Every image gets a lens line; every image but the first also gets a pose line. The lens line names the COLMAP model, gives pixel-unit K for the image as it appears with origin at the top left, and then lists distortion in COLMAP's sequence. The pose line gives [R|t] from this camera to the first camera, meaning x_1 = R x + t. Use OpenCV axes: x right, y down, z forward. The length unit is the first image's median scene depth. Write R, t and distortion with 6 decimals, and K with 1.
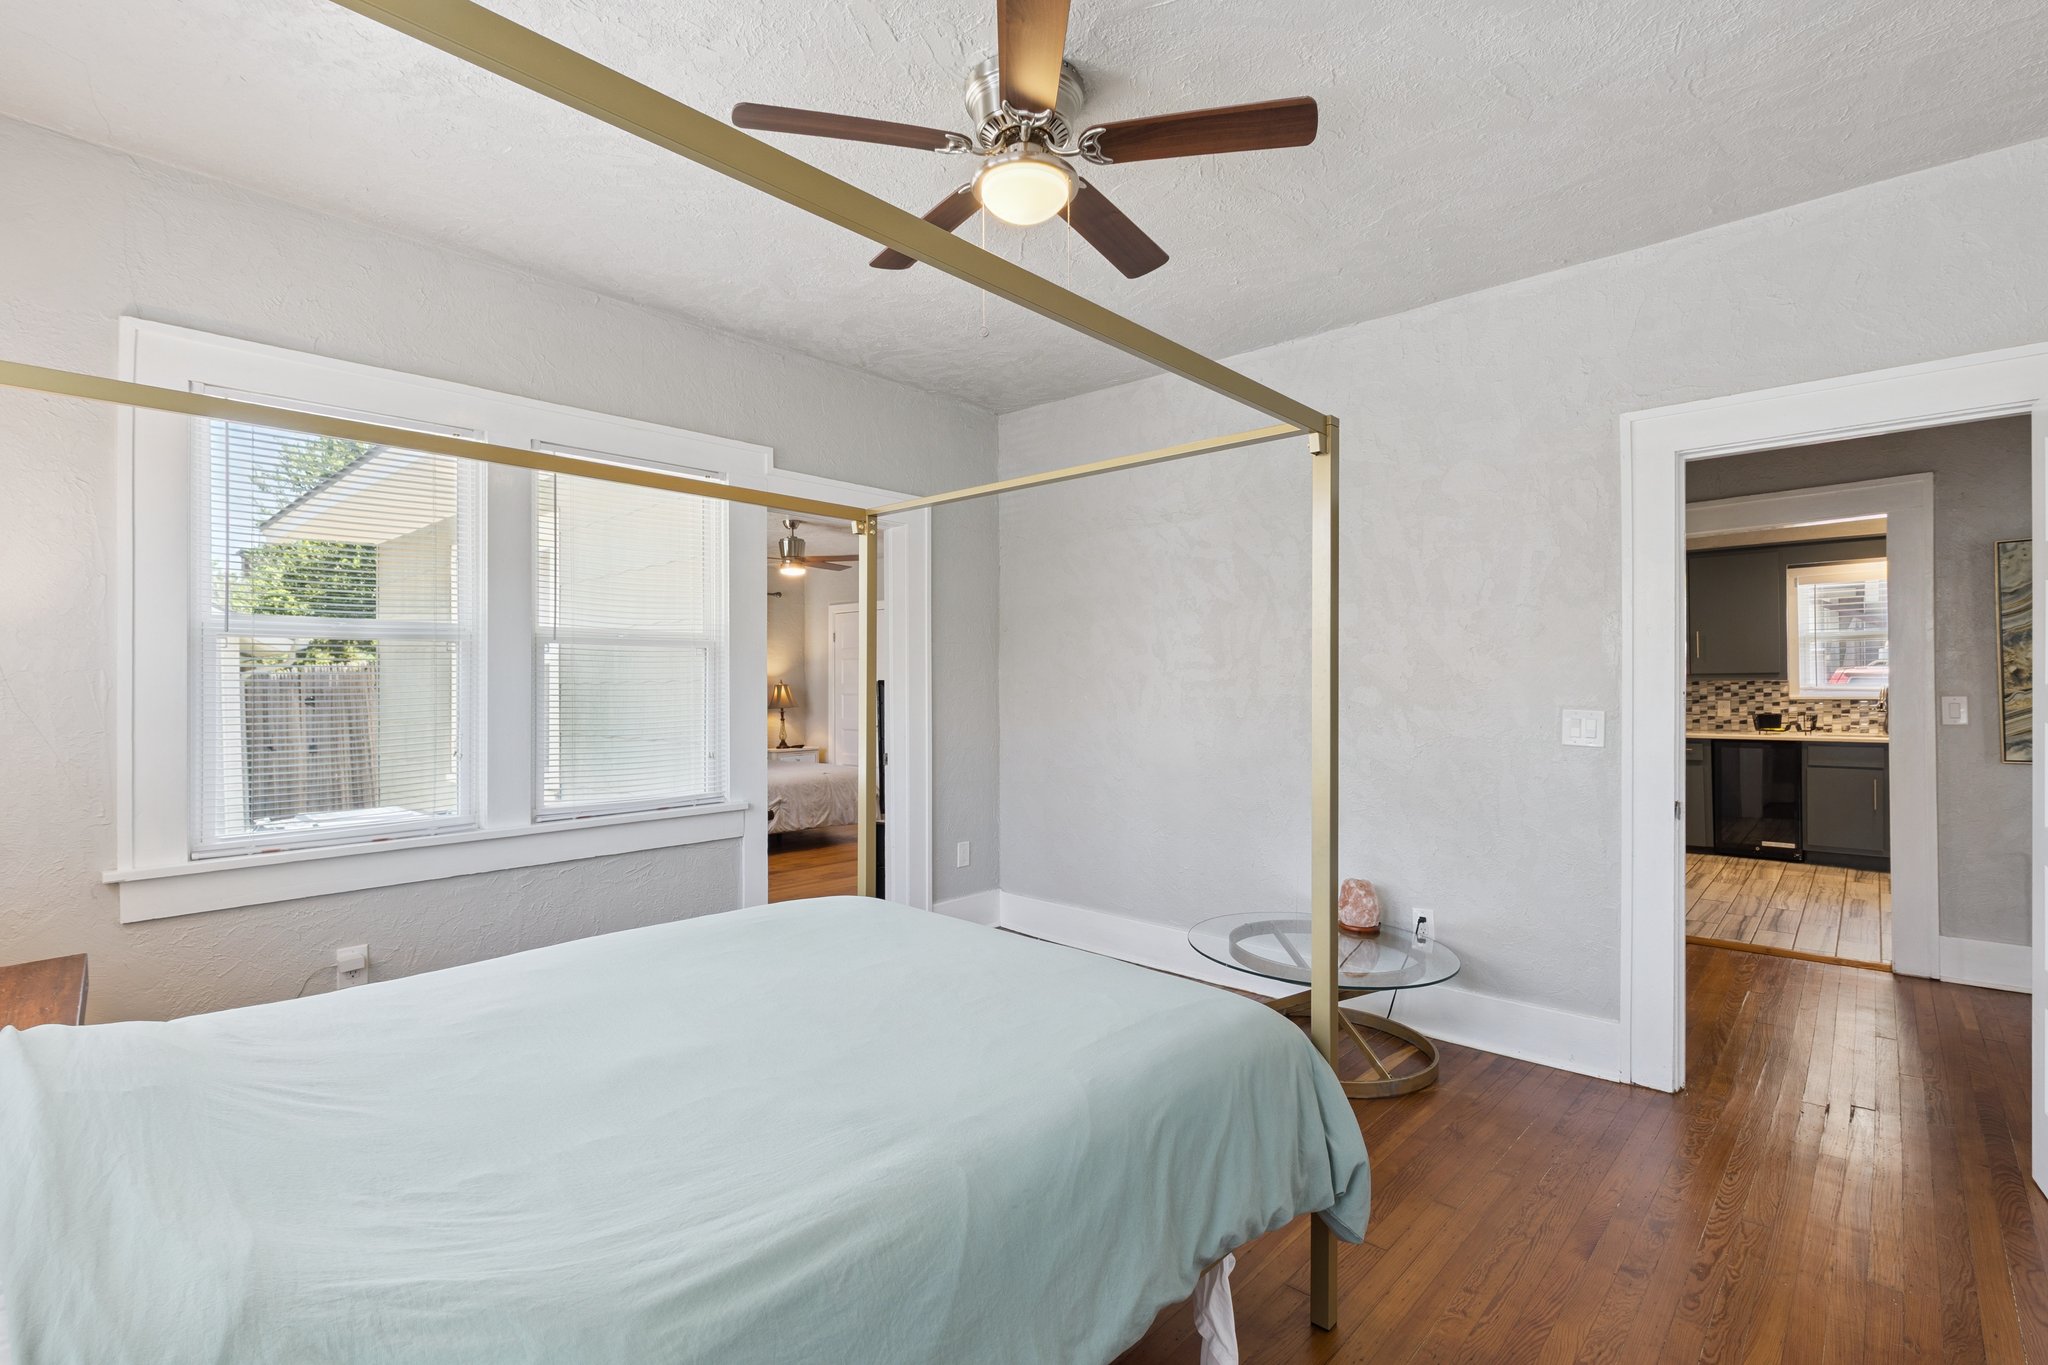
lens RADIAL K [[918.4, 0, 1032.9], [0, 918.4, 681.9], [0, 0, 1]] dist [0.000606, 0.000014]
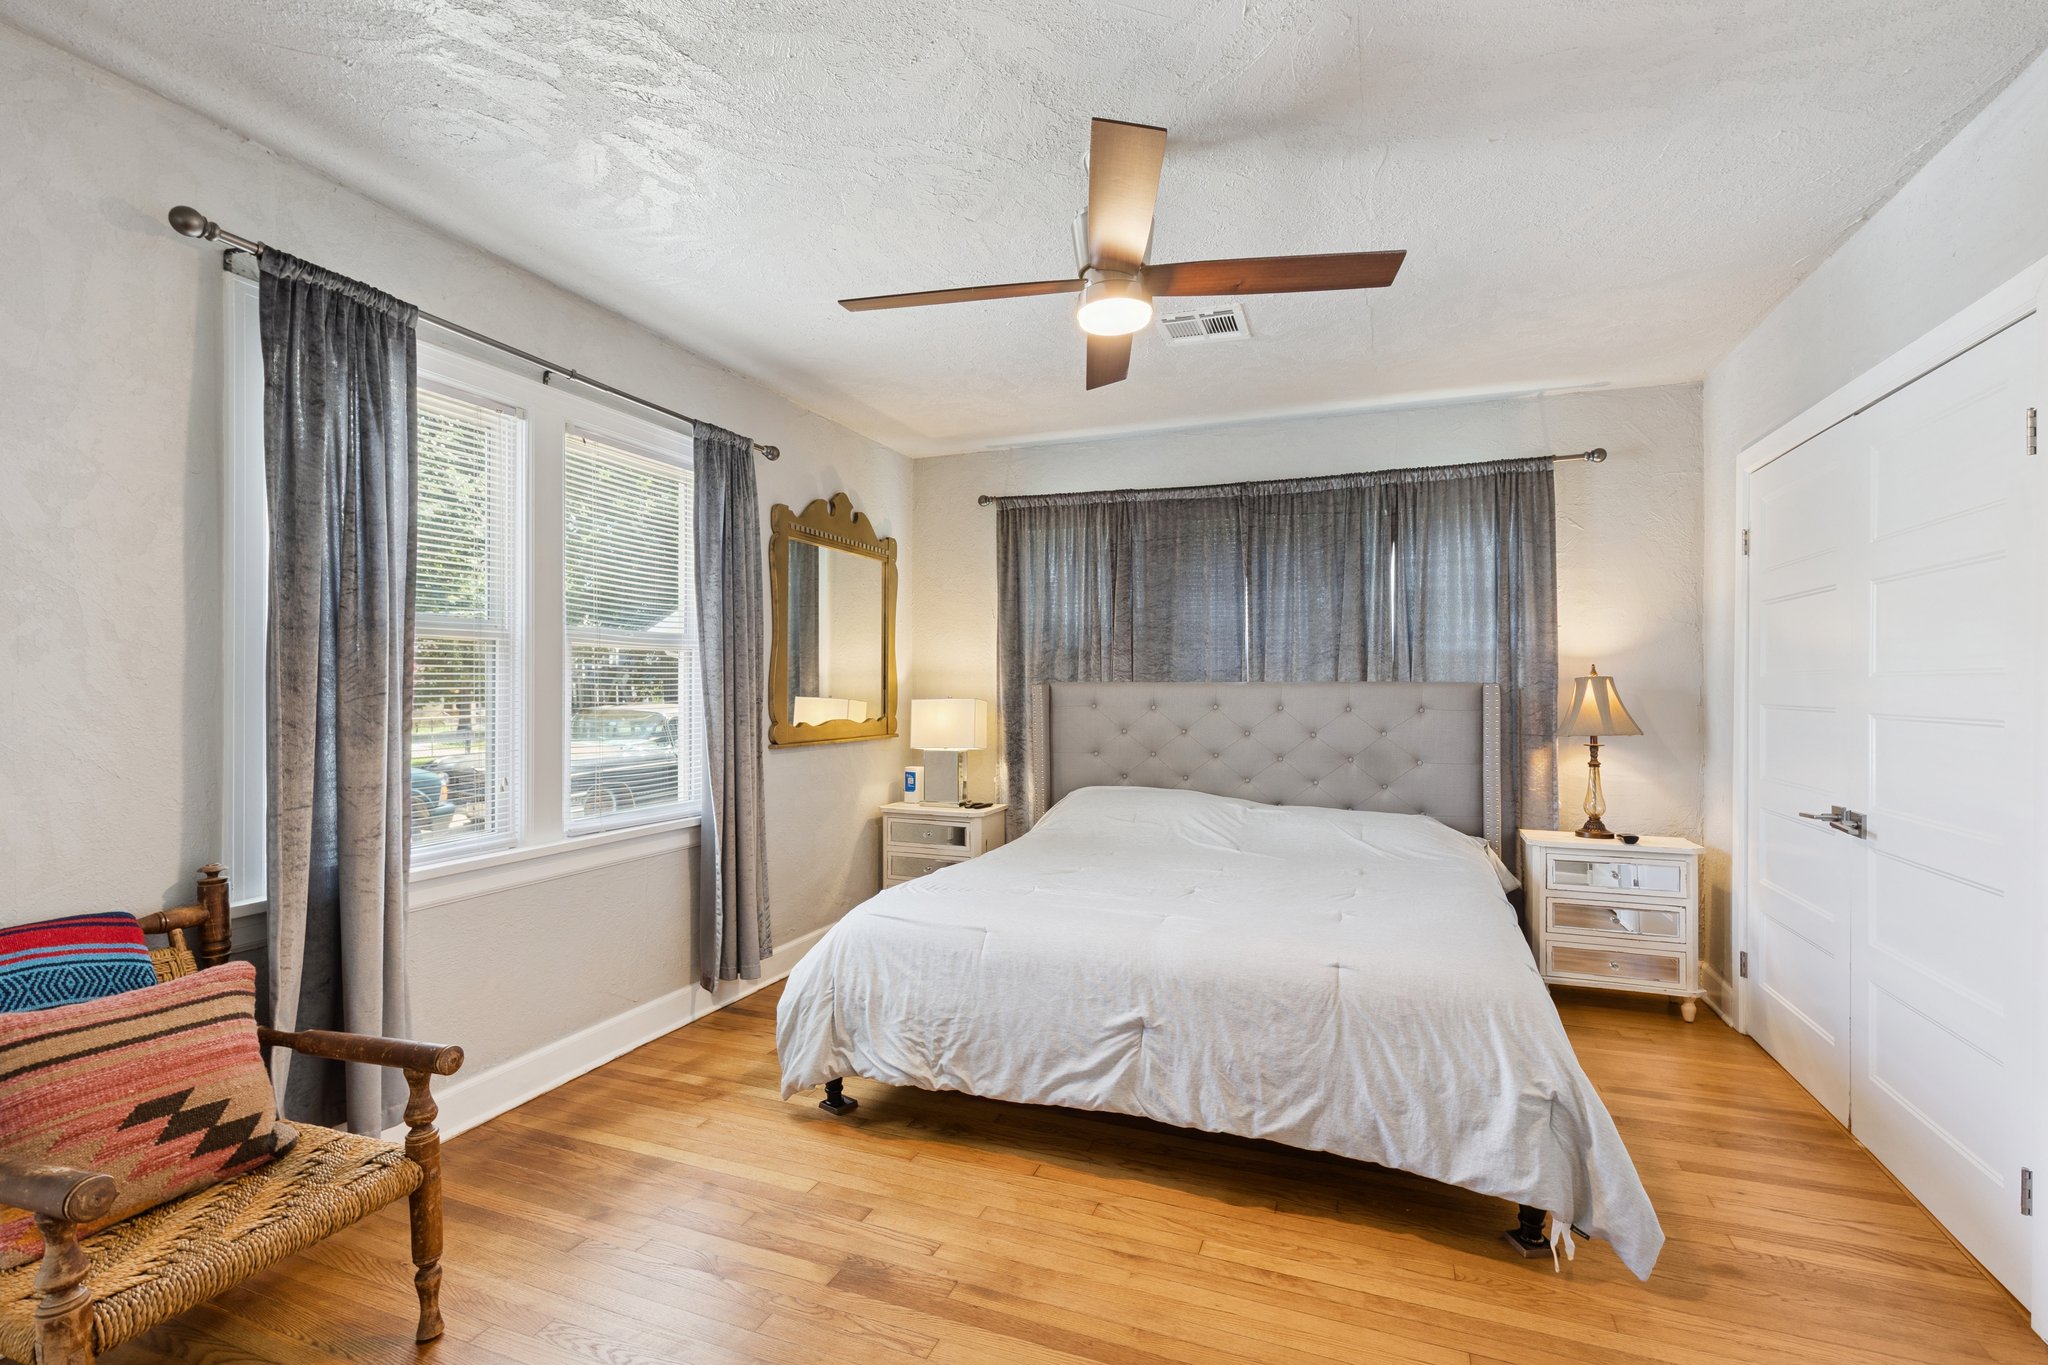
lens RADIAL K [[918.4, 0, 1032.9], [0, 918.4, 681.9], [0, 0, 1]] dist [0.000606, 0.000014]
pose [[0.360093, -0.001590, -0.932915, 0.017363], [-0.003402, 0.999990, -0.003018, 0.009186], [0.932910, 0.004260, 0.360084, 0.823774]]
